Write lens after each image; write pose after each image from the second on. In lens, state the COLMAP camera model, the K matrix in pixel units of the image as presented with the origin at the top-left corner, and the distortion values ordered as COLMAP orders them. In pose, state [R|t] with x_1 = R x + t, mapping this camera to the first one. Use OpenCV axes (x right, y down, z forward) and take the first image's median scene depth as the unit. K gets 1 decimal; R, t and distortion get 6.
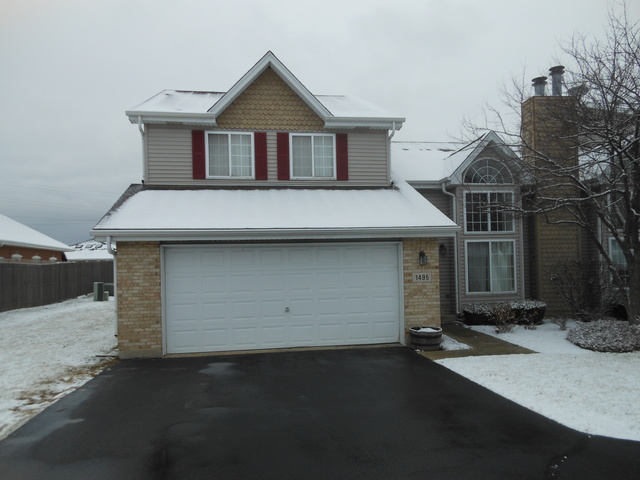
lens RADIAL K [[497.2, 0, 323.1], [0, 497.2, 266.0], [0, 0, 1]] dist [0.047182, 0.000658]
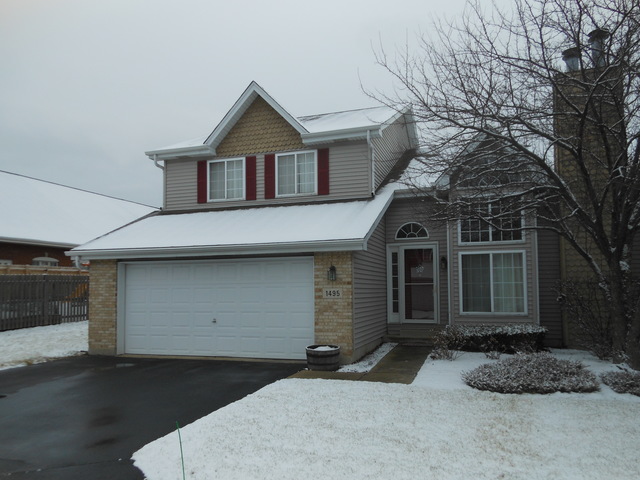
lens RADIAL K [[497.2, 0, 323.1], [0, 497.2, 266.0], [0, 0, 1]] dist [0.047182, 0.000658]
pose [[0.886407, -0.005591, -0.462873, 0.513911], [-0.006267, 0.999690, -0.024076, -0.005316], [0.462865, 0.024242, 0.886097, 0.120701]]
